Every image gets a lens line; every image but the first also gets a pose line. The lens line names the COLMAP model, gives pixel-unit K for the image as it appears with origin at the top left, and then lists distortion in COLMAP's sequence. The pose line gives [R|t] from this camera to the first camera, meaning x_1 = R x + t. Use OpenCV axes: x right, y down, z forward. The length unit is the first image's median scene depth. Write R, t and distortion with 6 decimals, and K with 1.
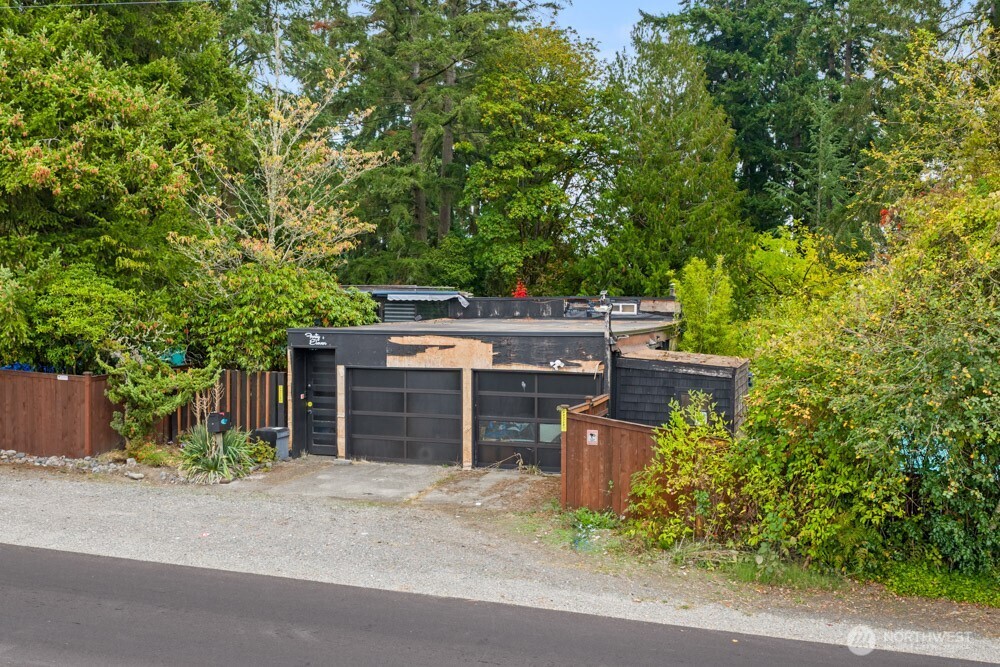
lens RADIAL K [[839.9, 0, 451.7], [0, 839.9, 341.1], [0, 0, 1]] dist [0.028176, -0.046470]
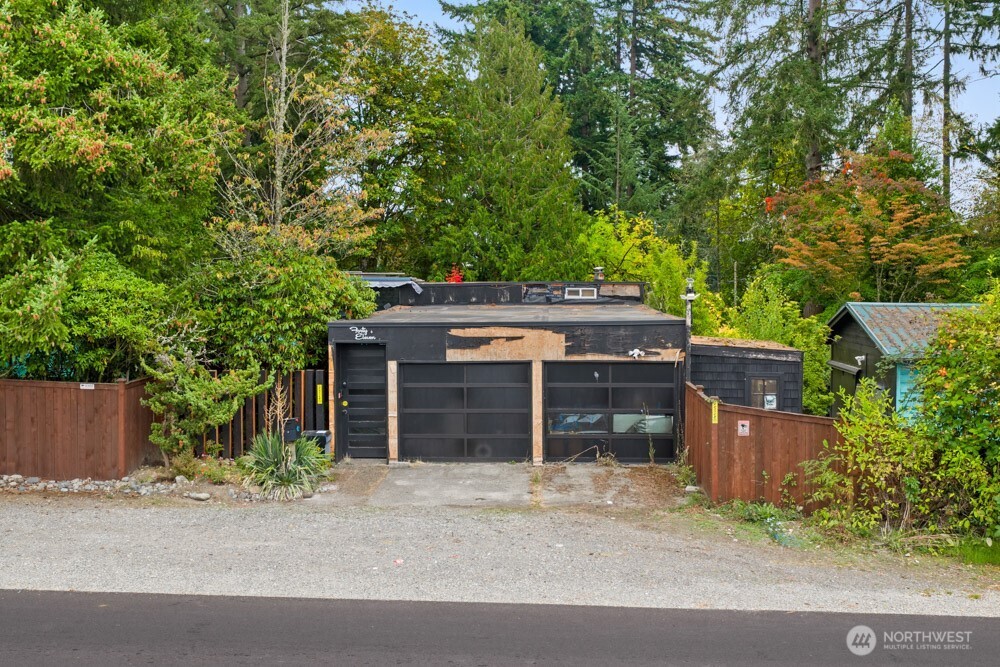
lens RADIAL K [[839.9, 0, 489.5], [0, 839.9, 316.9], [0, 0, 1]] dist [0.028176, -0.046470]
pose [[0.974138, -0.020921, 0.224985, -0.255531], [0.022710, 0.999728, -0.005366, -0.013319], [-0.224812, 0.010337, 0.974347, 0.073330]]
